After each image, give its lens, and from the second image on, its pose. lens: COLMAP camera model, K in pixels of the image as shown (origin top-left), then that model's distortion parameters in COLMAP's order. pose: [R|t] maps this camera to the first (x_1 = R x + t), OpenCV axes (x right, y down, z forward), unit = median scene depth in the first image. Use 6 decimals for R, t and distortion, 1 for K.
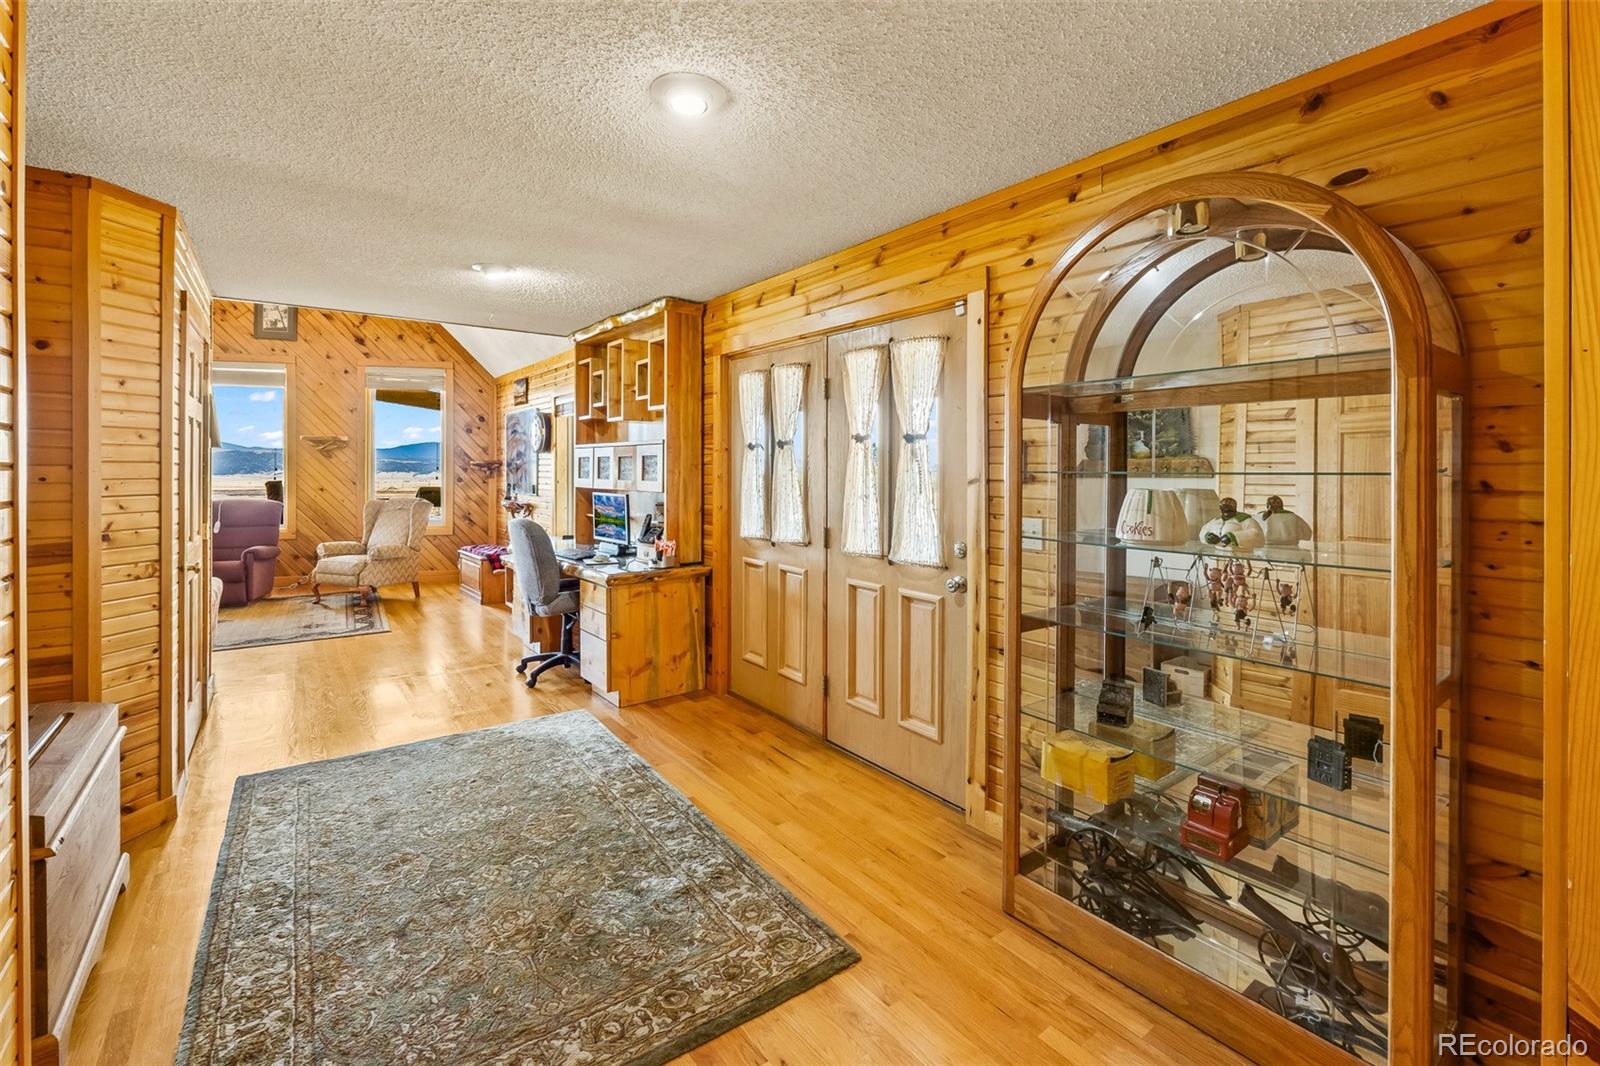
lens RADIAL K [[690.1, 0, 792.2], [0, 690.1, 469.1], [0, 0, 1]] dist [0.001793, -0.000132]
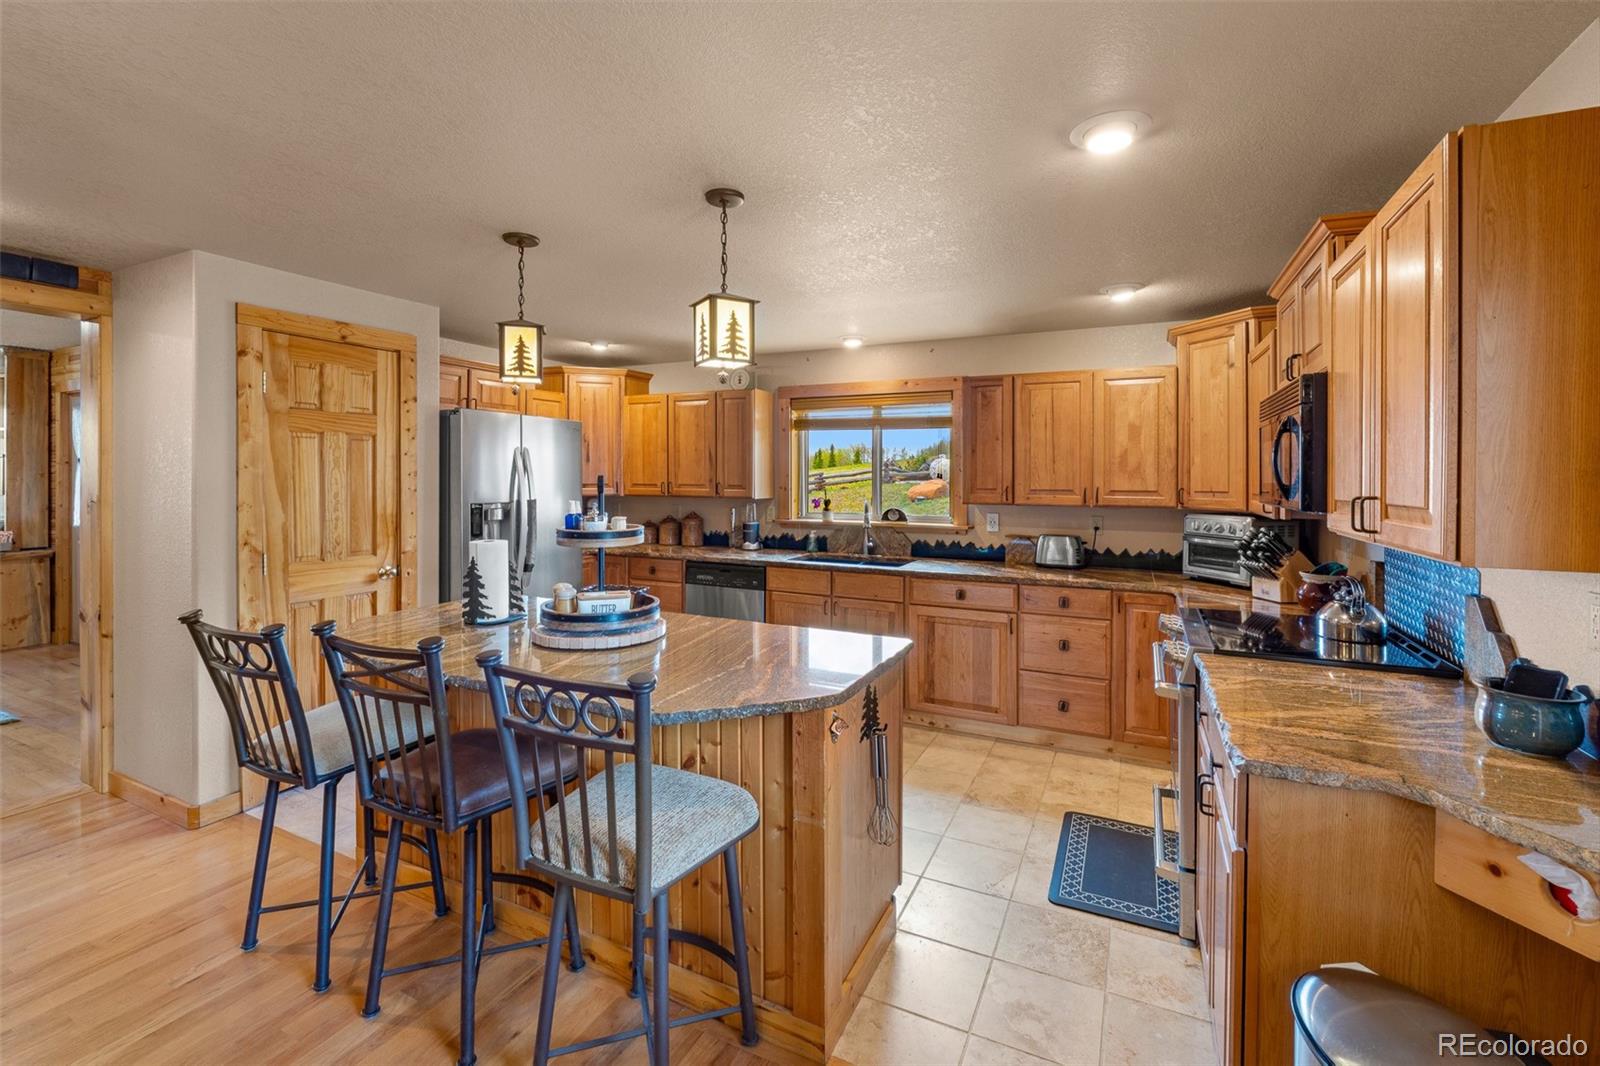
lens RADIAL K [[691.9, 0, 794.0], [0, 691.9, 477.5], [0, 0, 1]] dist [0.000951, -0.002454]
pose [[0.885089, 0.000030, 0.465421, 0.536869], [-0.001174, 0.999997, 0.002168, -0.003791], [-0.465420, -0.002465, 0.885087, -0.861502]]
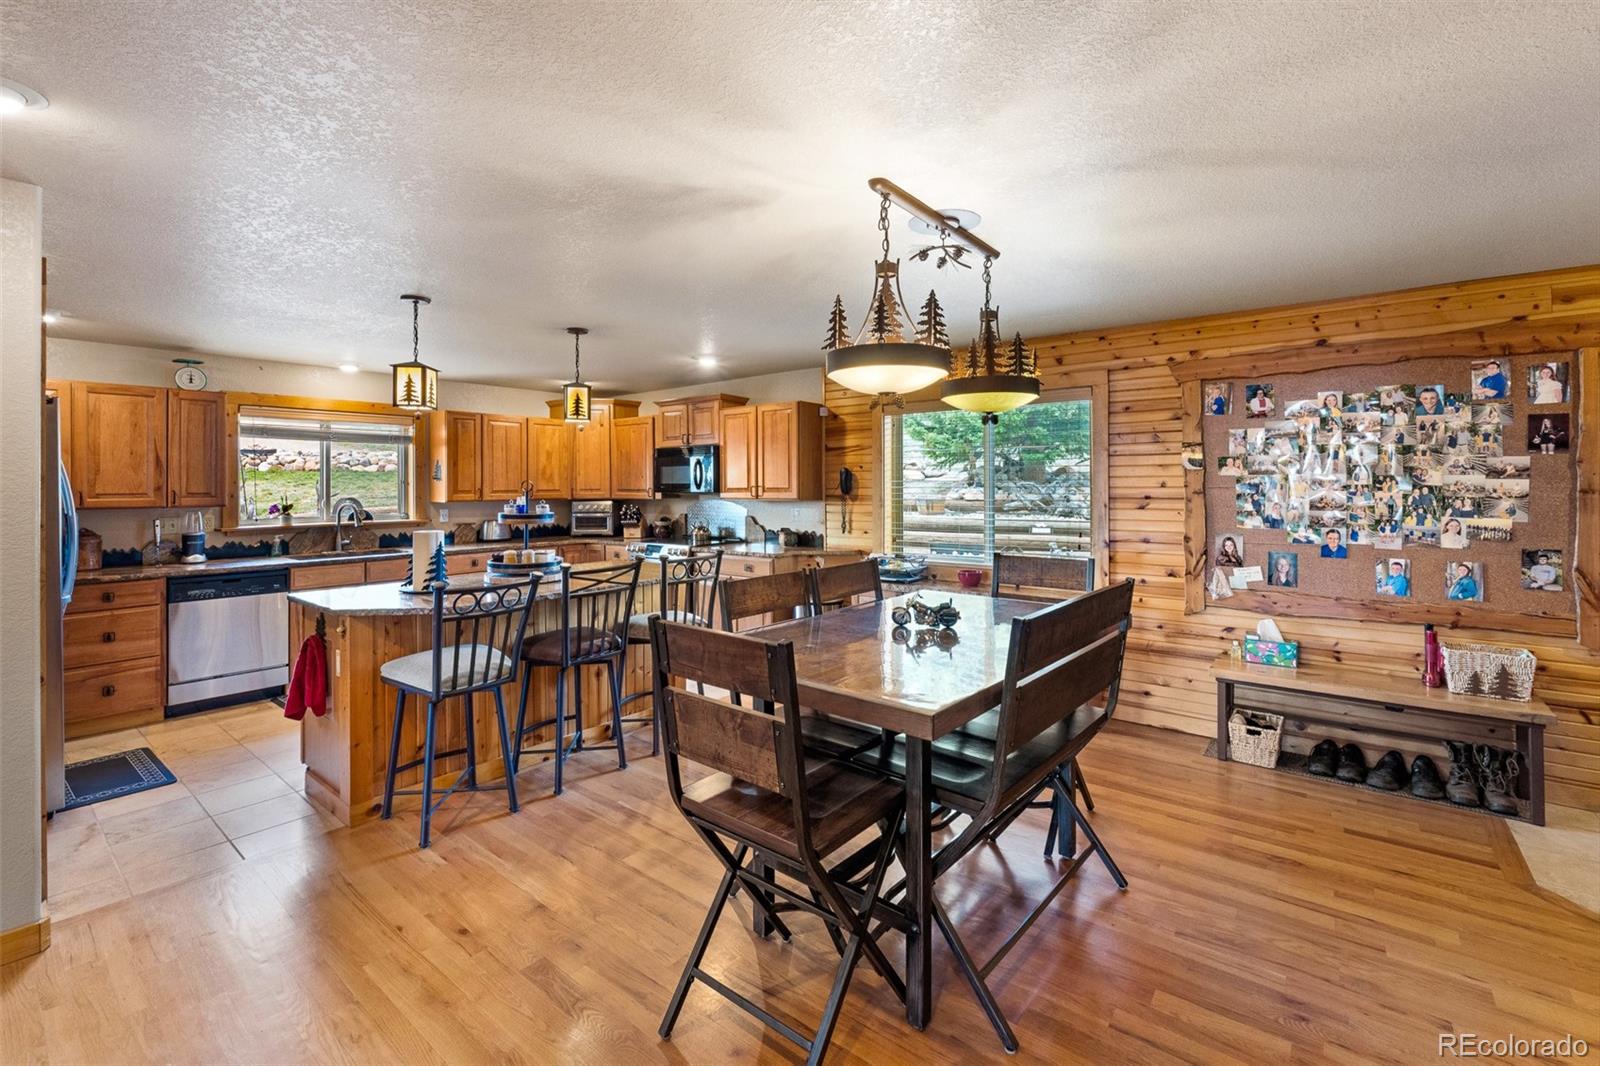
lens RADIAL K [[691.9, 0, 788.8], [0, 691.9, 472.4], [0, 0, 1]] dist [0.000951, -0.002454]
pose [[-0.240719, 0.011182, 0.970530, -0.276837], [0.004256, 0.999936, -0.010465, -0.005403], [-0.970585, 0.001611, -0.240752, -0.427389]]
